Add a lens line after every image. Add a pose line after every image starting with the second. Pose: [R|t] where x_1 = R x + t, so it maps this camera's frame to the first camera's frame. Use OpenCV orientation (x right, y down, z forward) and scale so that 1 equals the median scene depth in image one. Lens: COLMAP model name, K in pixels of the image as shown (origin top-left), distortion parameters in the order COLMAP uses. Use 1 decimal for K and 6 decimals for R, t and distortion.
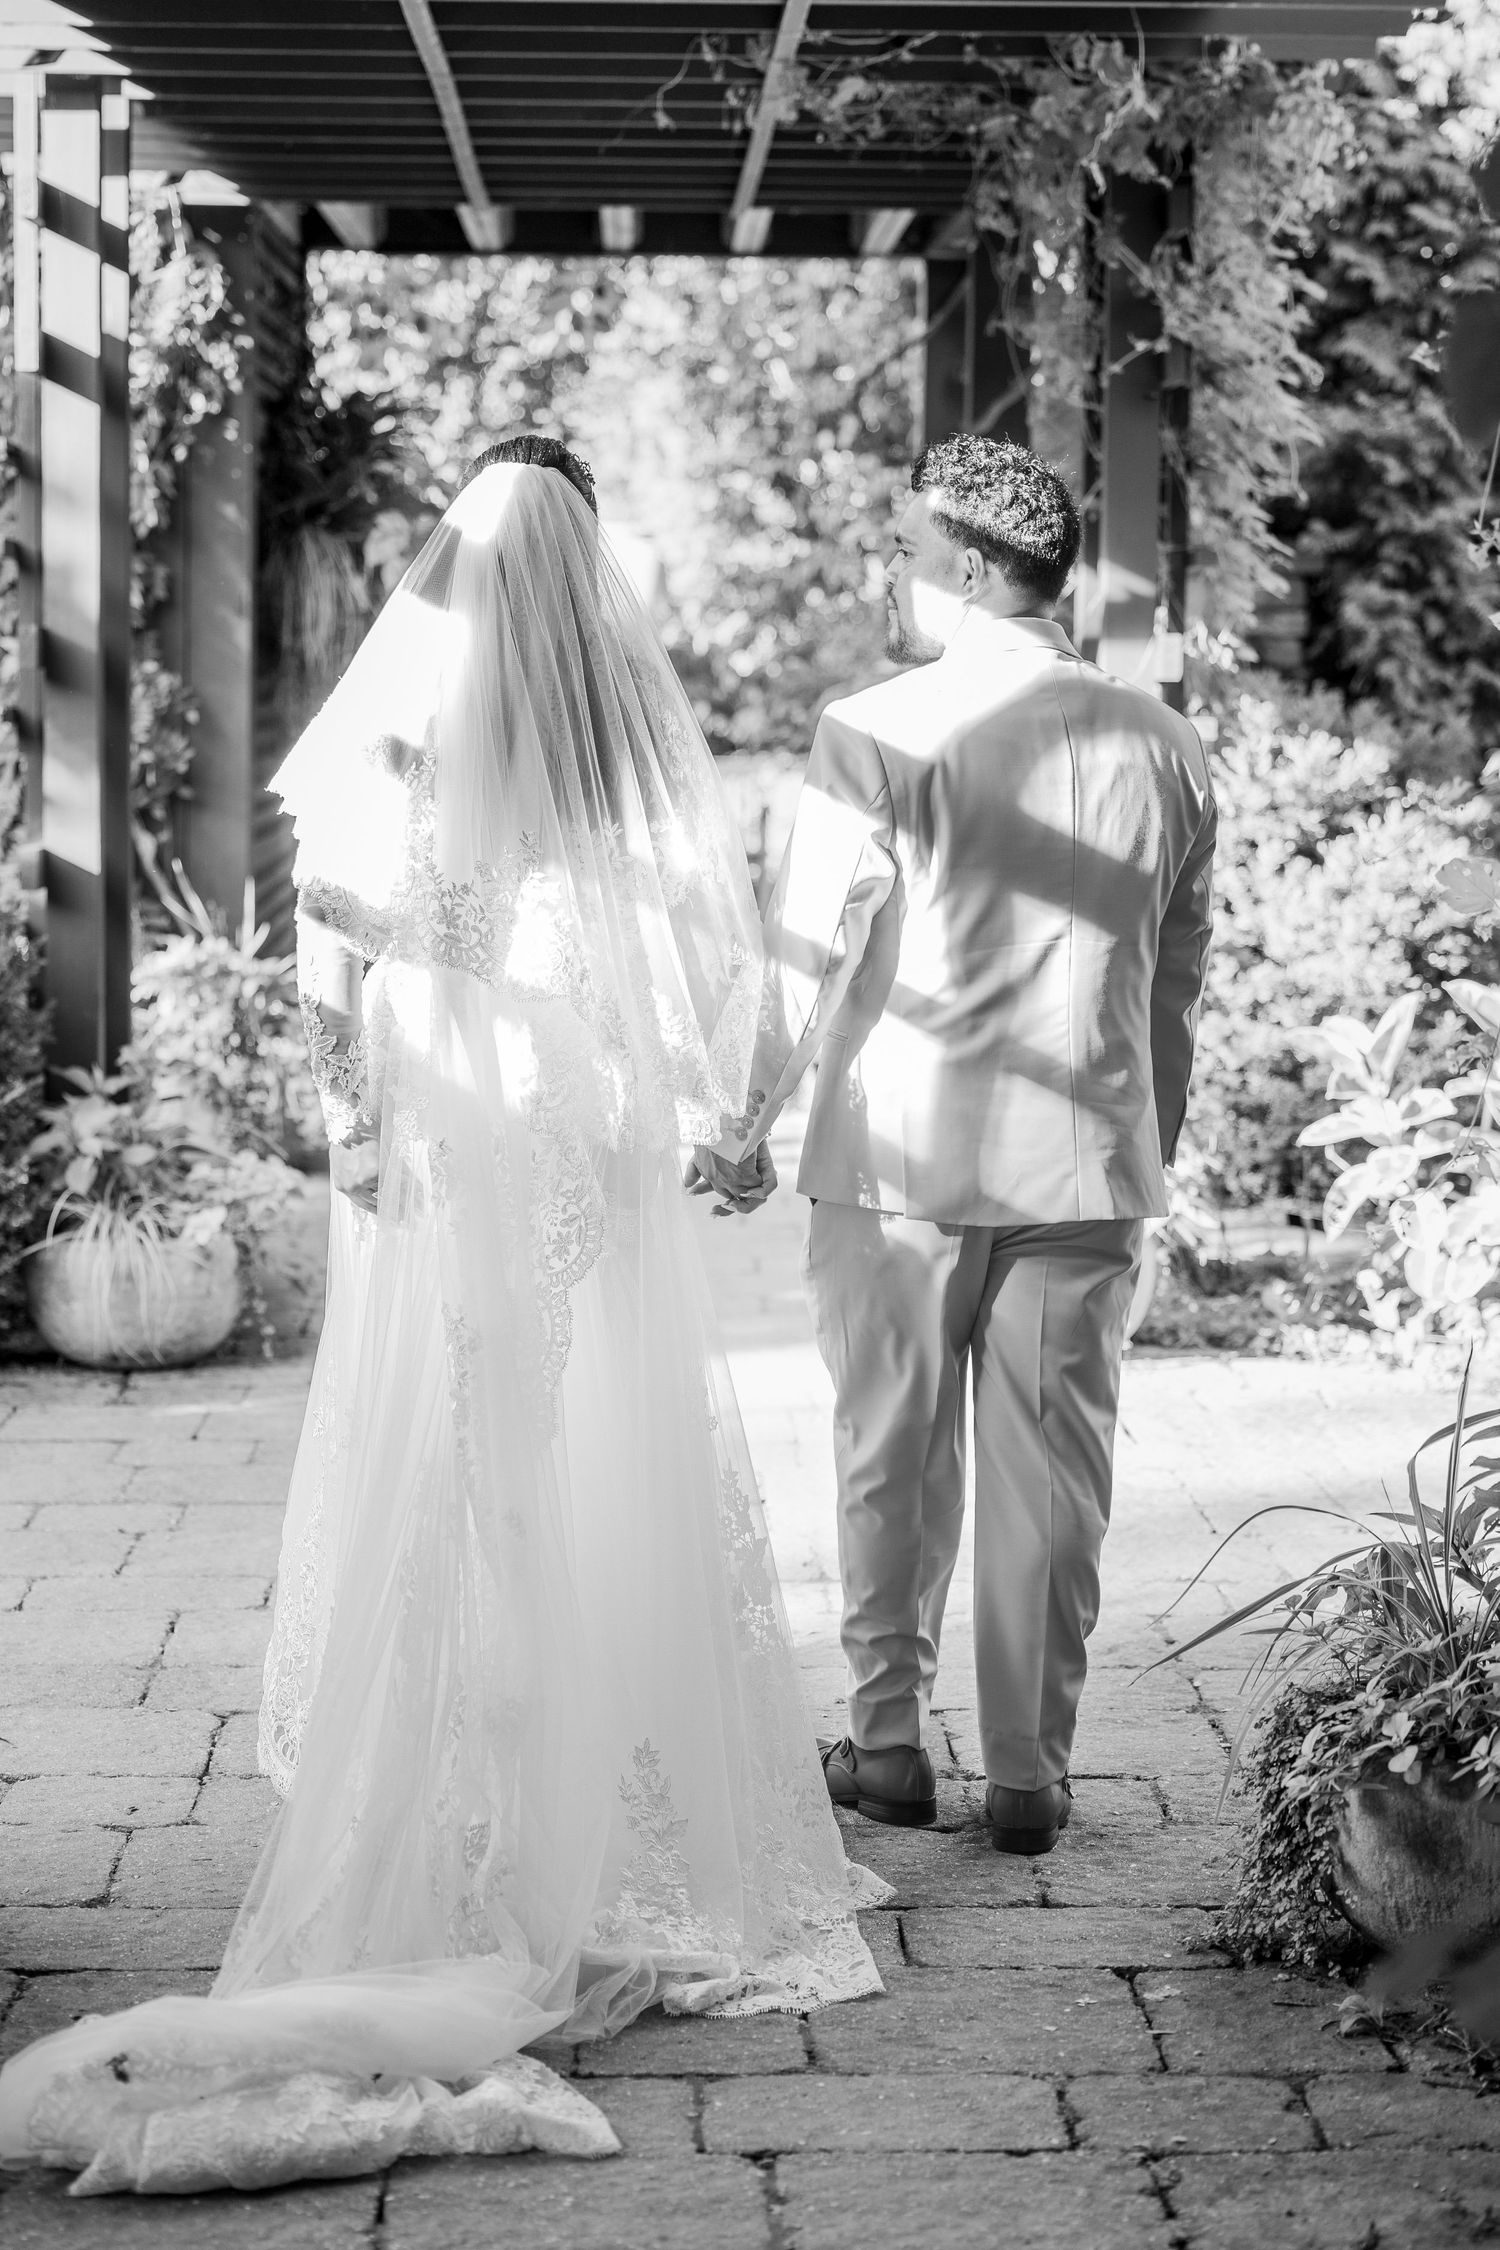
lens RADIAL K [[5087.1, 0, 750.0], [0, 5087.1, 1125.0], [0, 0, 1]] dist [0.048360, -0.251173]
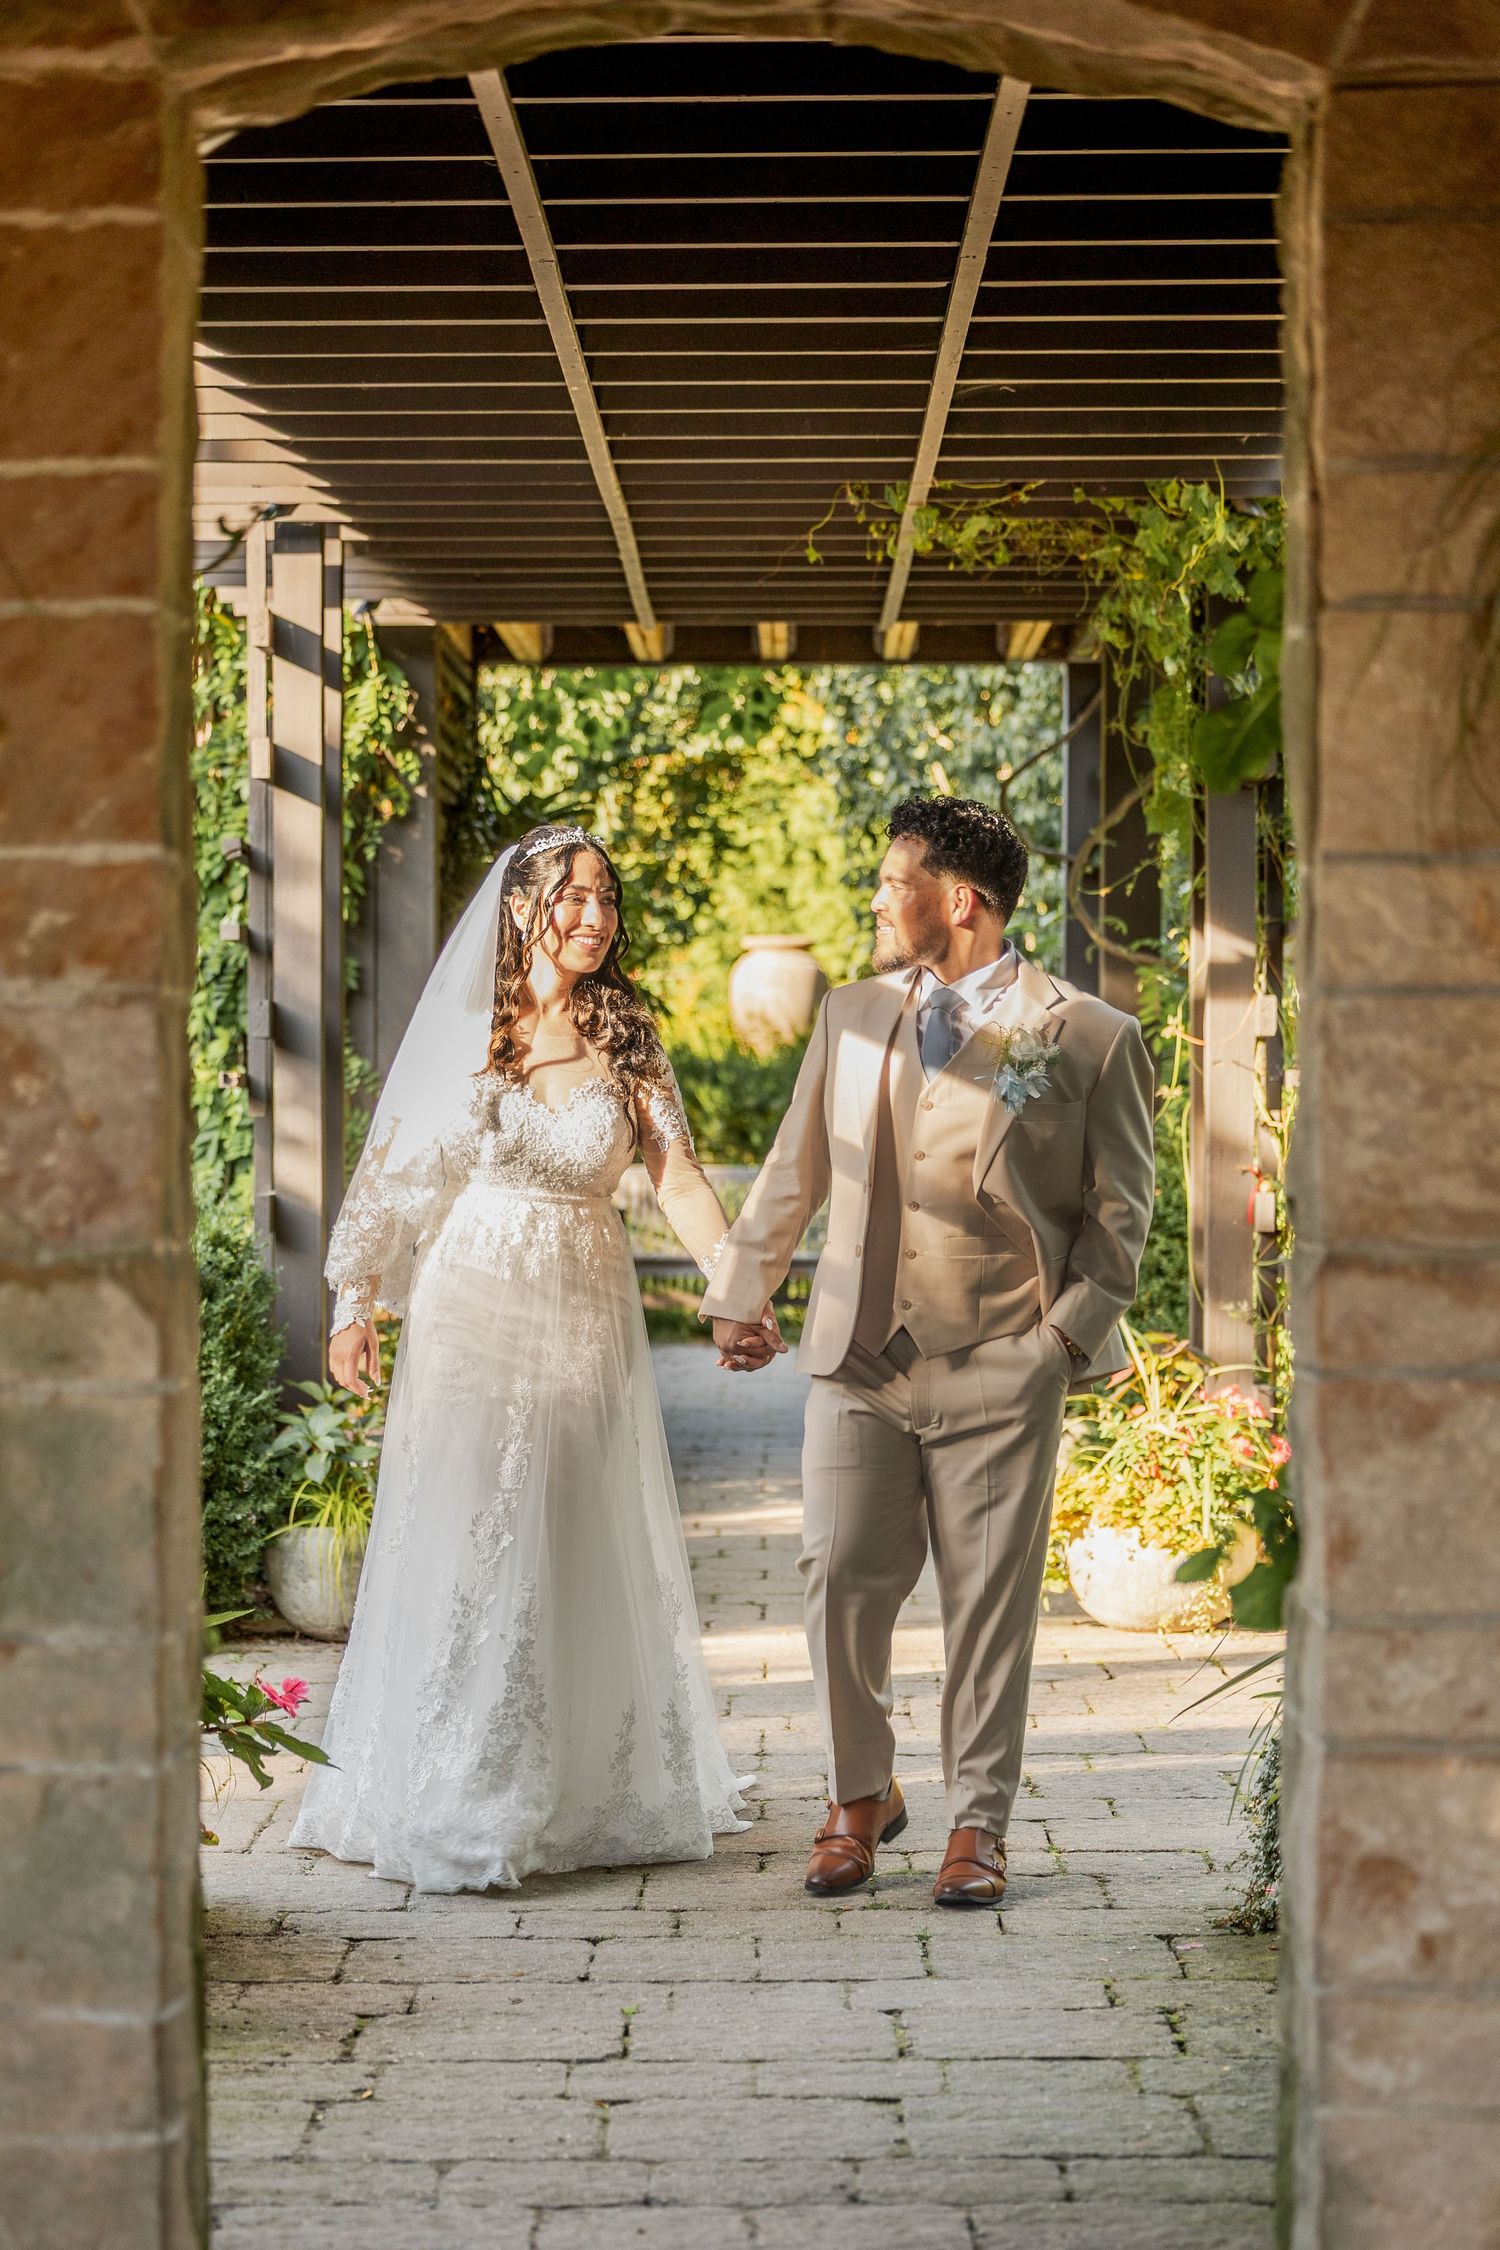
lens RADIAL K [[5383.7, 0, 750.0], [0, 5383.7, 1125.0], [0, 0, 1]] dist [0.061324, 0.084422]
pose [[0.999463, -0.011295, -0.030773, 0.004224], [0.008730, 0.996575, -0.082229, 0.028418], [0.031596, 0.081917, 0.996138, -0.184915]]
